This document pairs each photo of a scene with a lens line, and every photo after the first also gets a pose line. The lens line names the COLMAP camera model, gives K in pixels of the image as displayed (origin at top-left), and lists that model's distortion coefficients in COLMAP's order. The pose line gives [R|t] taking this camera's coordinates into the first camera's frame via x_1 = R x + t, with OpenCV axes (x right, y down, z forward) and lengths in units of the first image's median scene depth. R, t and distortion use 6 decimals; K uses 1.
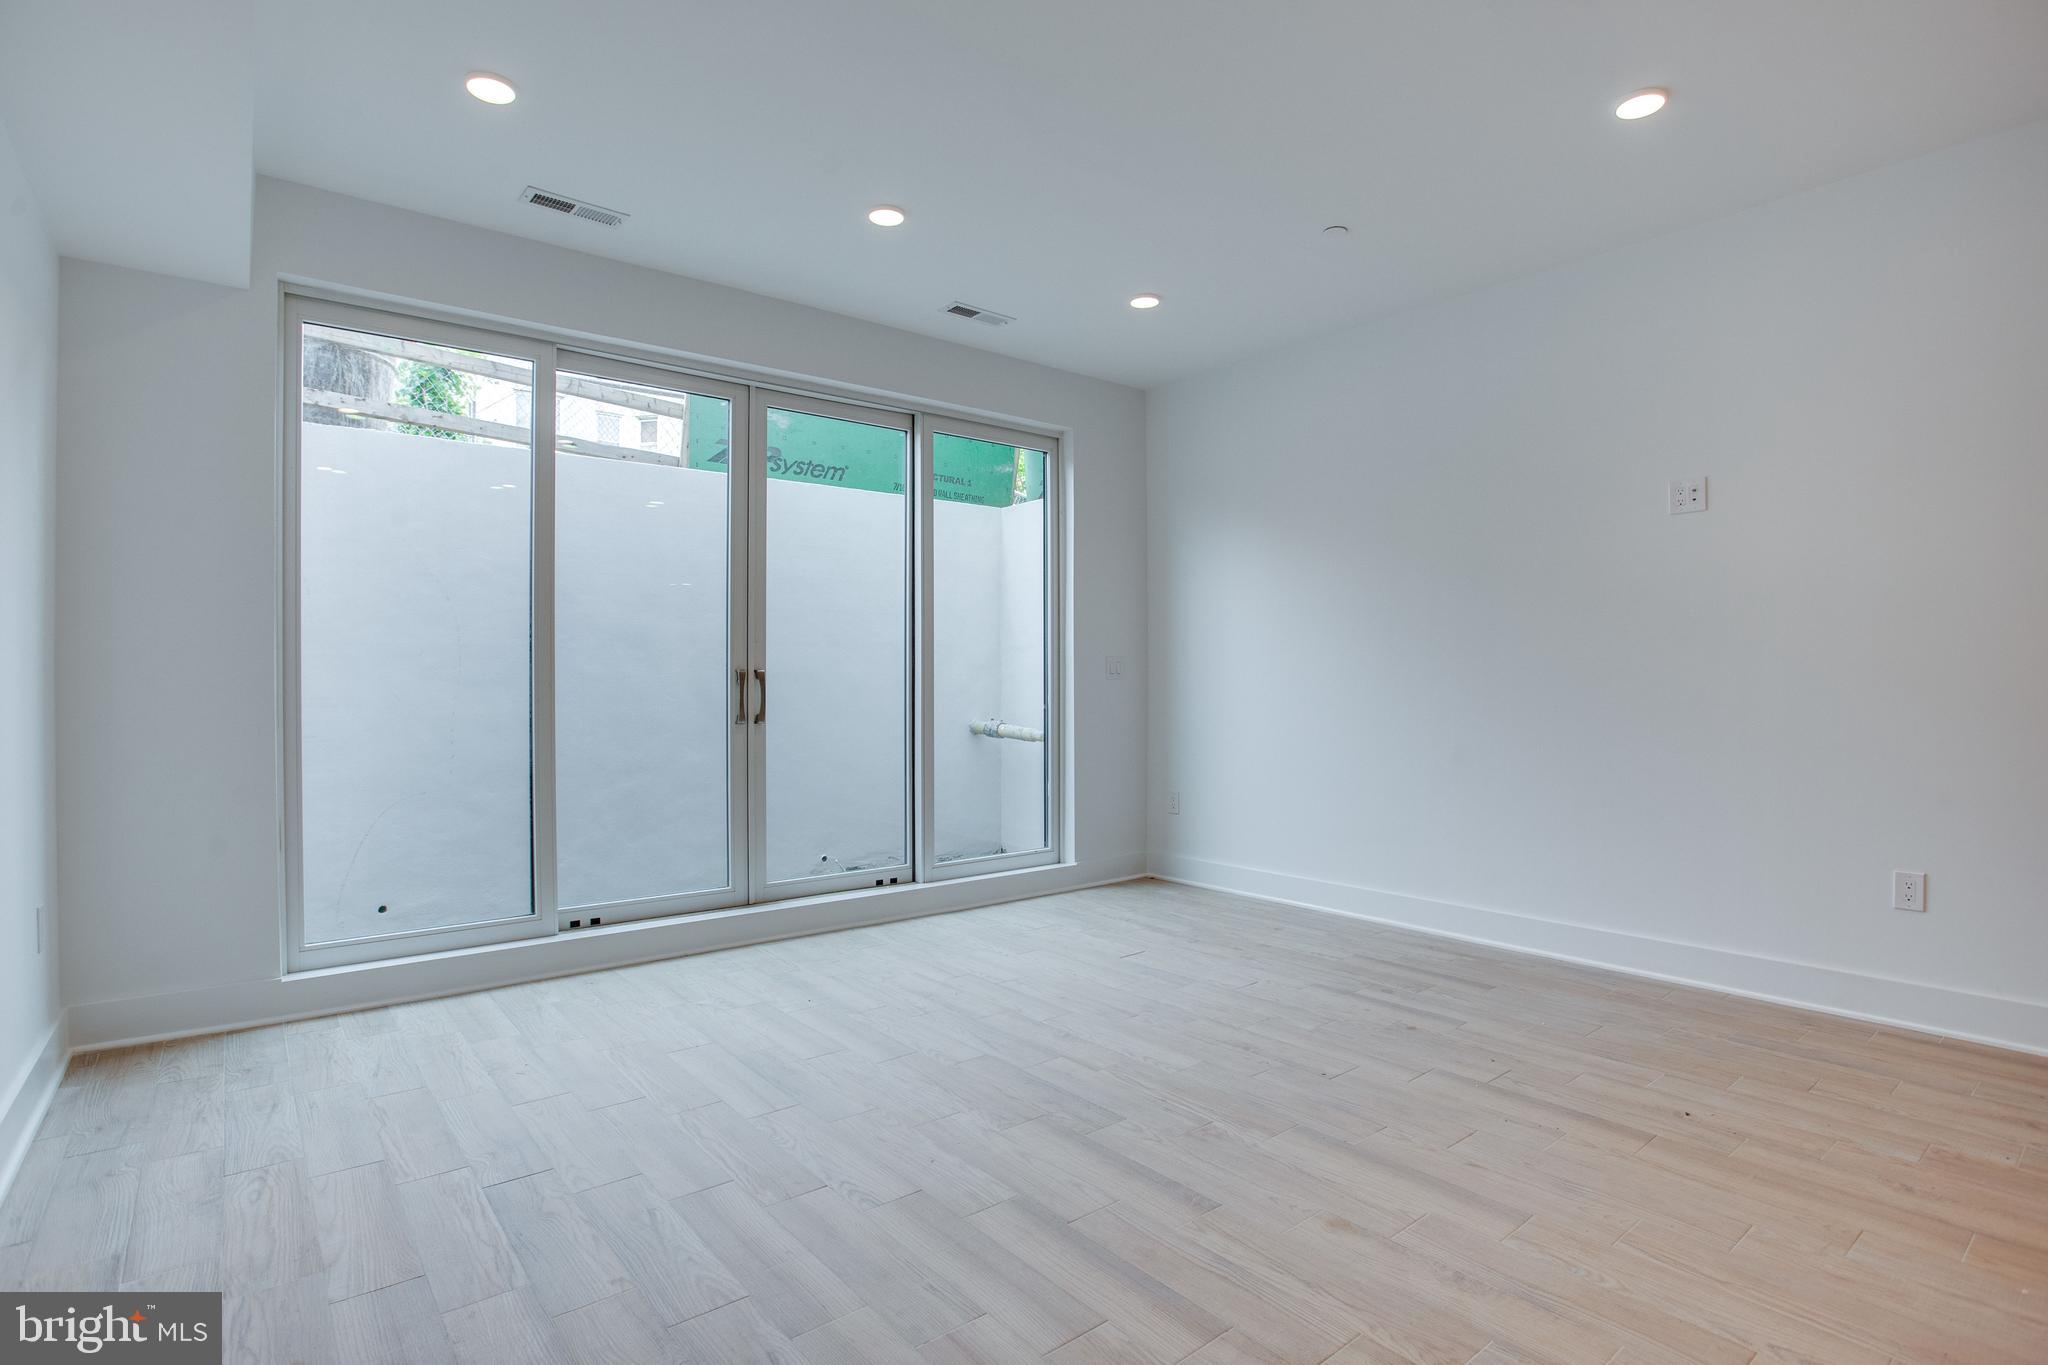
lens RADIAL K [[1006.6, 0, 1029.8], [0, 1006.6, 701.9], [0, 0, 1]] dist [-0.051806, 0.023694]
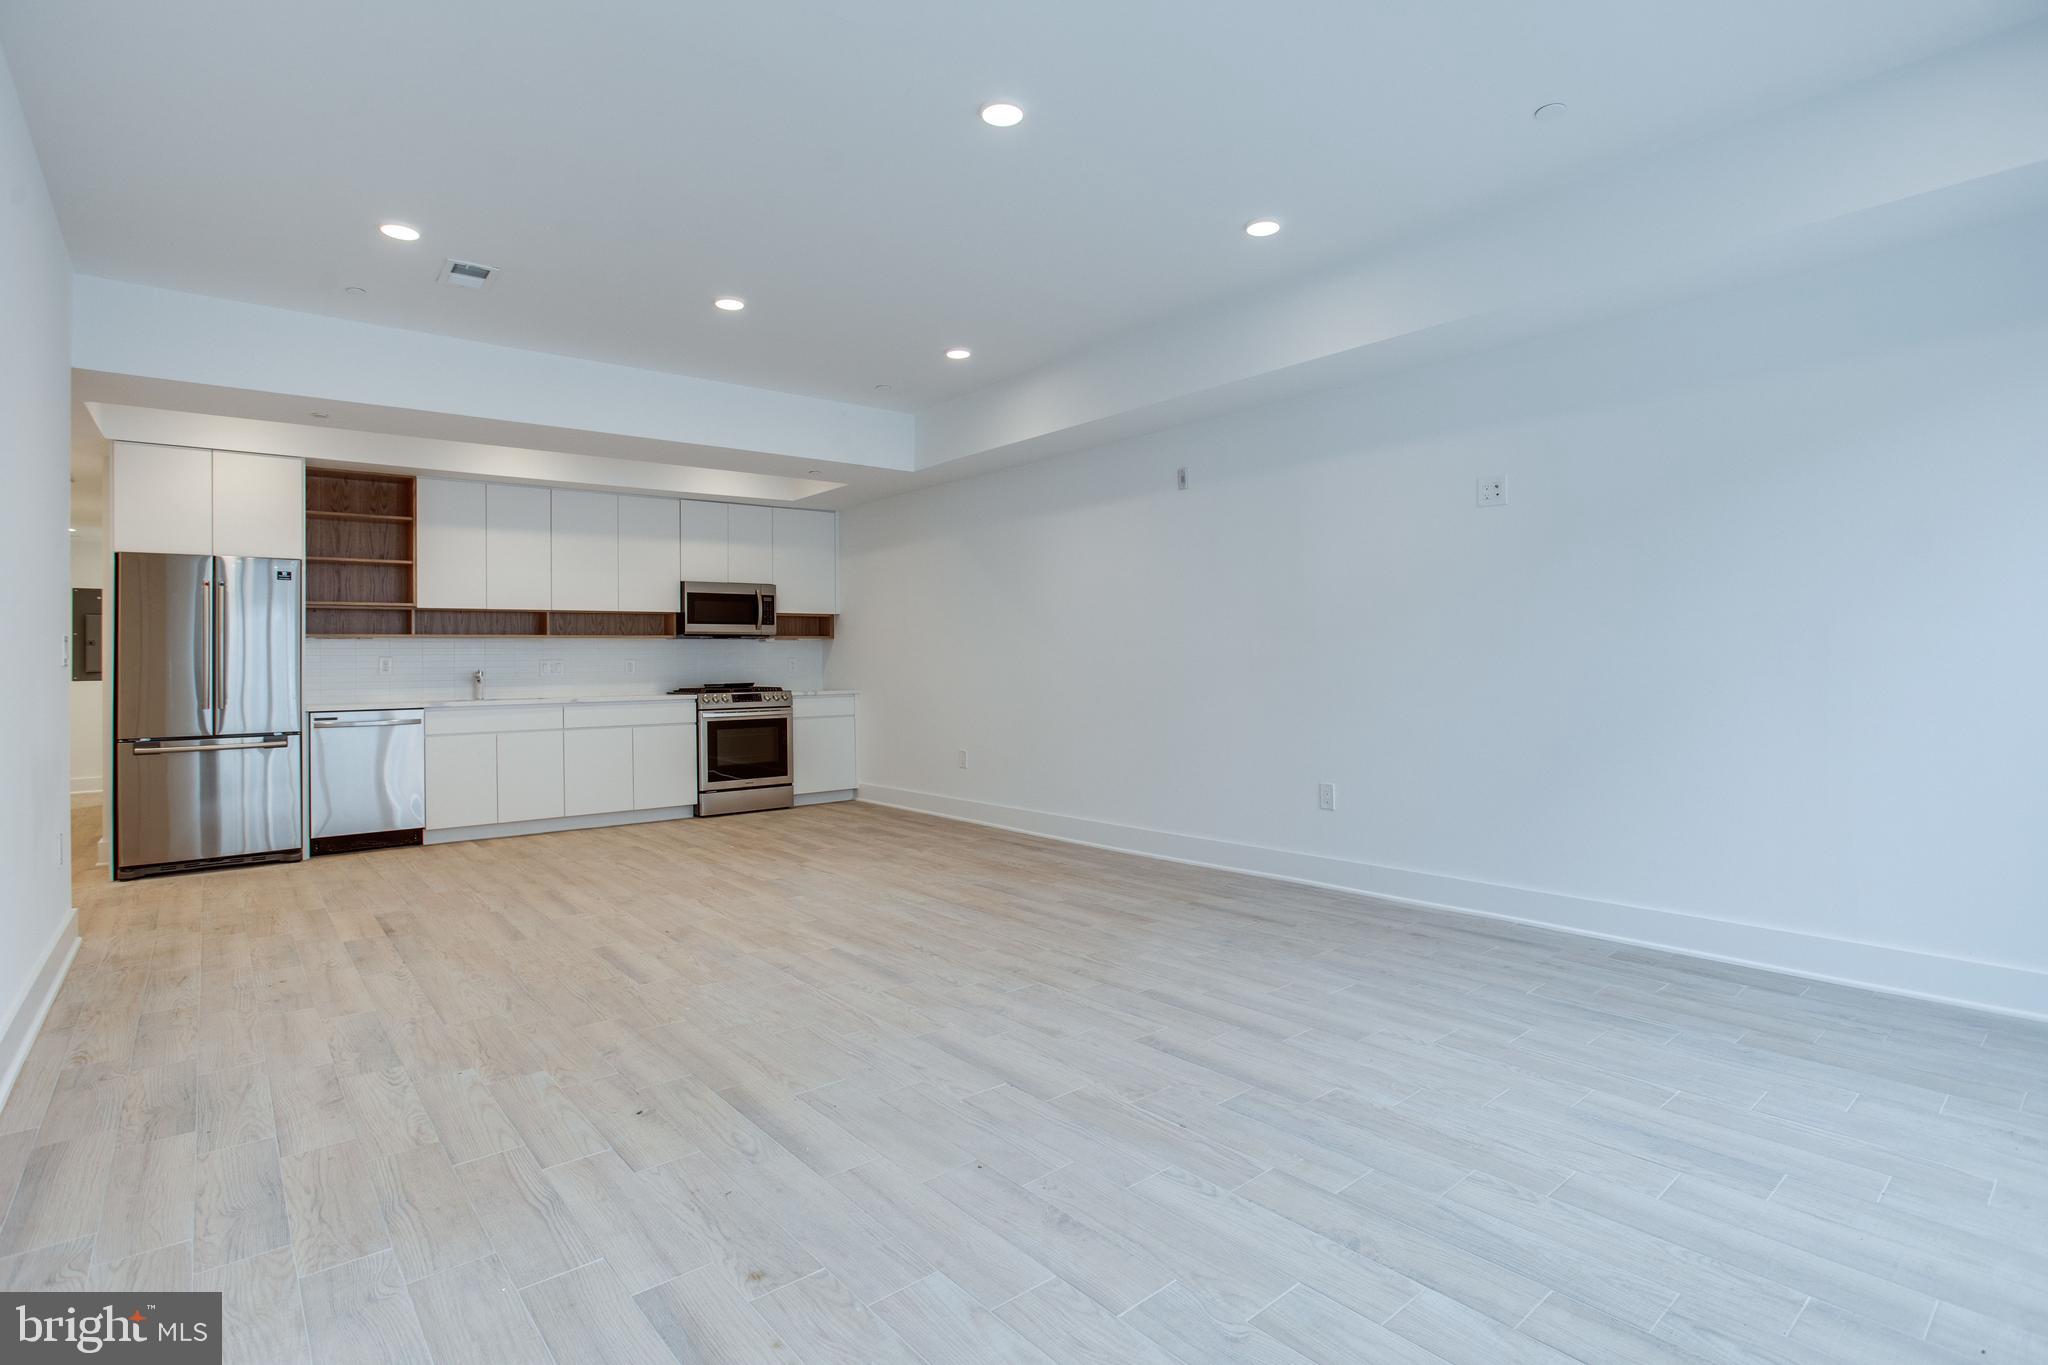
lens RADIAL K [[991.3, 0, 1024.0], [0, 991.3, 682.5], [0, 0, 1]] dist [-0.038447, 0.013096]
pose [[-0.999823, 0.014902, -0.011468, 0.234549], [0.014422, 0.999059, 0.040904, -0.030254], [0.012067, 0.040732, -0.999097, 1.553536]]
